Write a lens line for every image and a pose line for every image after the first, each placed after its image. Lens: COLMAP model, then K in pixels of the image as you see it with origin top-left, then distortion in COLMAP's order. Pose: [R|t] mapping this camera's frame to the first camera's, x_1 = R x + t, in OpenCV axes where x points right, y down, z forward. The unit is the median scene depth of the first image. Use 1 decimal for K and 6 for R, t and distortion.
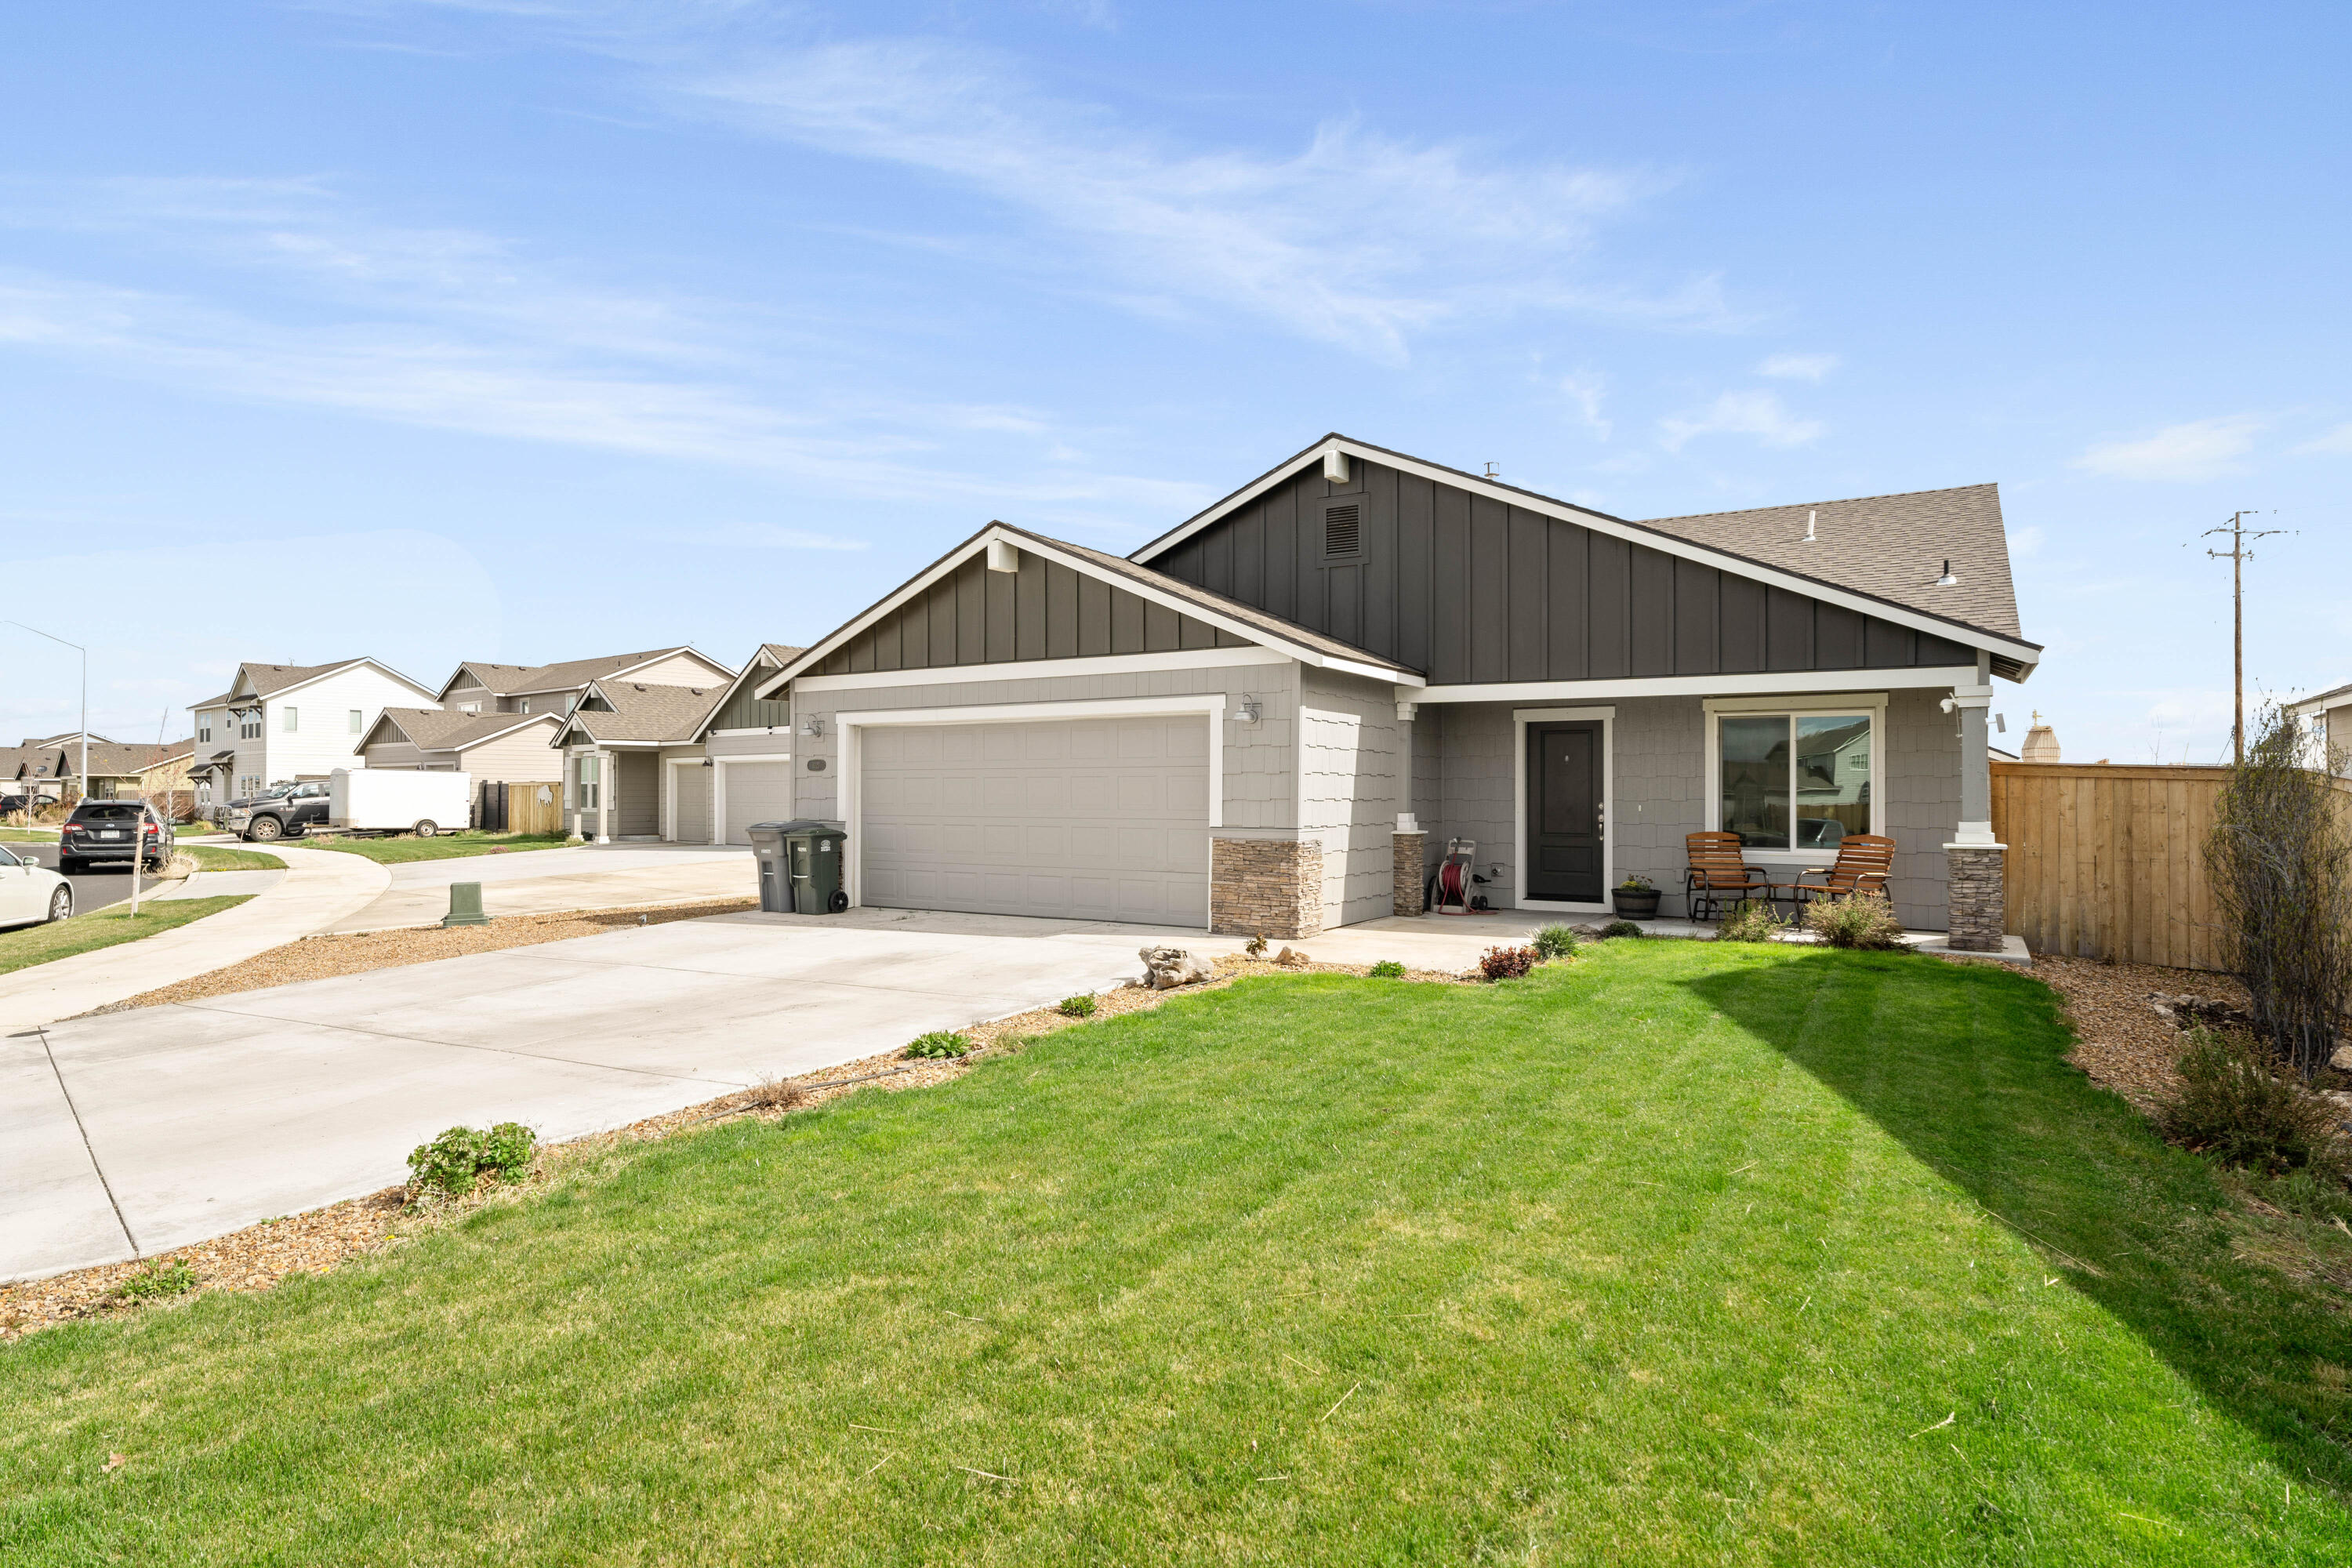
lens RADIAL K [[1367.4, 0, 1176.0], [0, 1367.4, 784.0], [0, 0, 1]] dist [-0.010205, -0.000602]
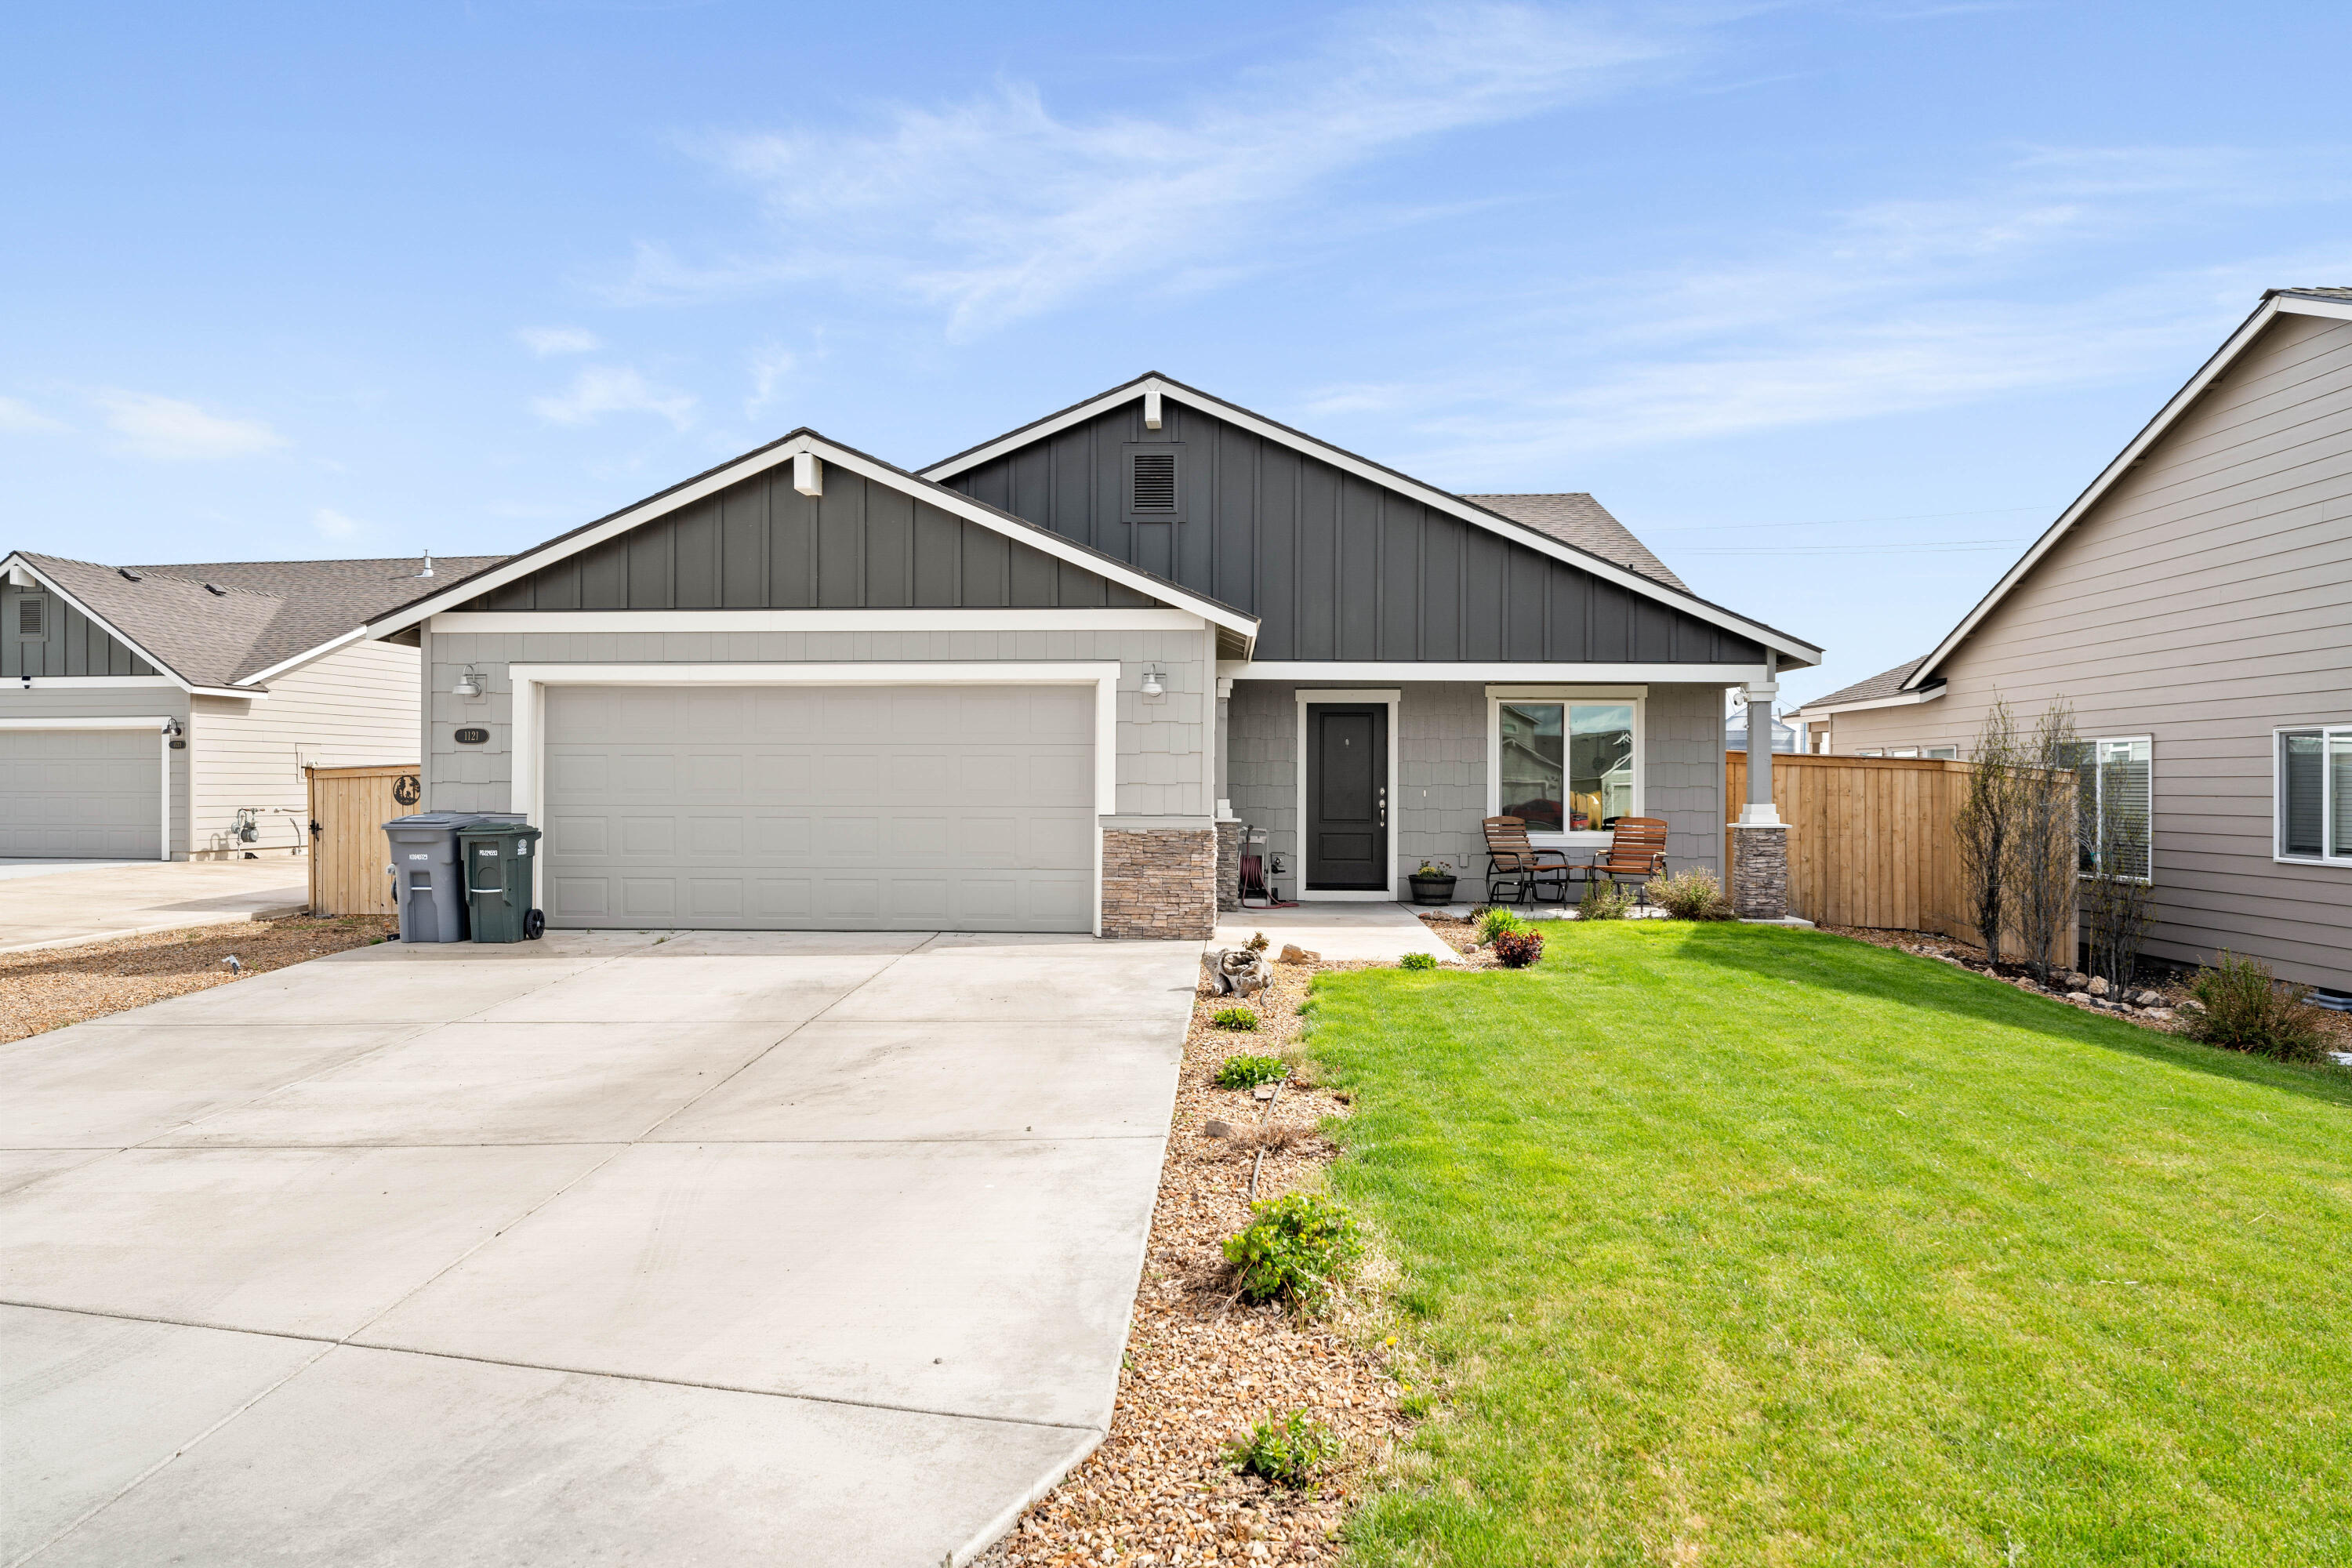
lens RADIAL K [[1588.8, 0, 1176.0], [0, 1588.8, 784.0], [0, 0, 1]] dist [-0.008566, -0.000982]
pose [[0.859710, 0.001517, 0.510781, -0.406352], [-0.005035, 0.999972, 0.005505, 0.005624], [-0.510758, -0.007305, 0.859693, 0.105129]]
